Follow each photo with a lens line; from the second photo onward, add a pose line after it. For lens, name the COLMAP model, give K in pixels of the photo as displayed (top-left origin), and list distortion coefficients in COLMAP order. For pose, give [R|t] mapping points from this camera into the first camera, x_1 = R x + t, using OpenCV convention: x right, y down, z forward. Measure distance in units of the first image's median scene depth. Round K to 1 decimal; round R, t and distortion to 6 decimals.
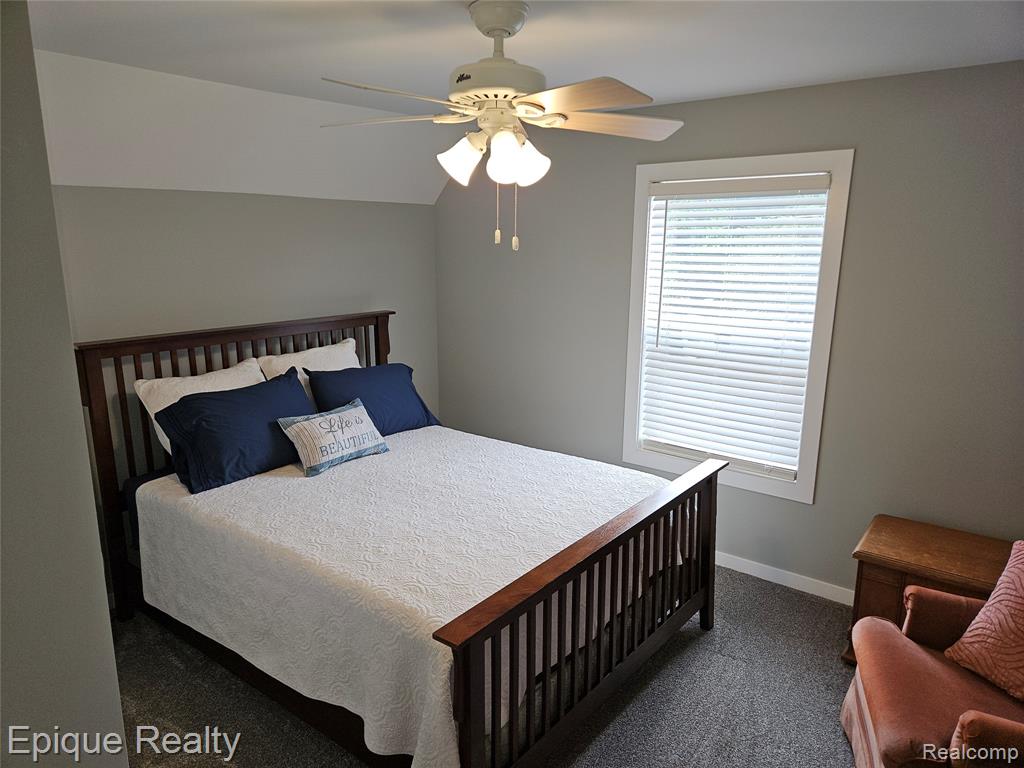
lens RADIAL K [[682.6, 0, 492.1], [0, 682.6, 390.9], [0, 0, 1]] dist [0.057587, -0.035880]
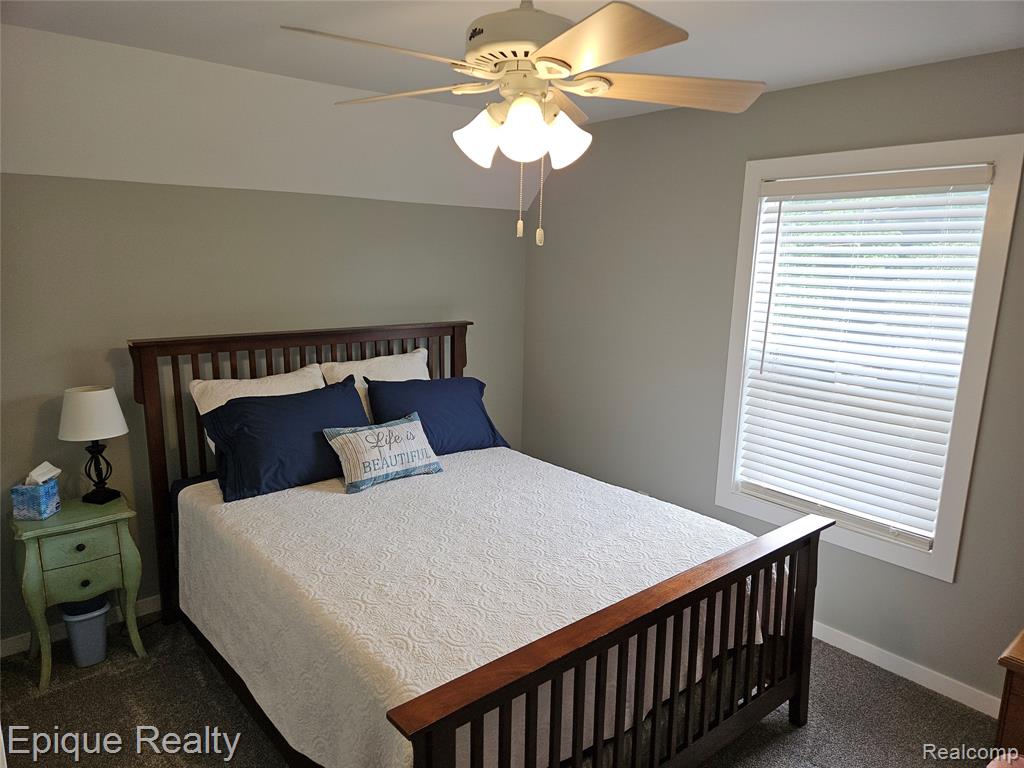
lens RADIAL K [[682.6, 0, 492.1], [0, 682.6, 390.9], [0, 0, 1]] dist [0.057587, -0.035880]
pose [[0.980222, 0.056165, -0.189763, 0.090023], [-0.060826, 0.997971, -0.018823, -0.007775], [0.188320, 0.029993, 0.981650, 0.118112]]
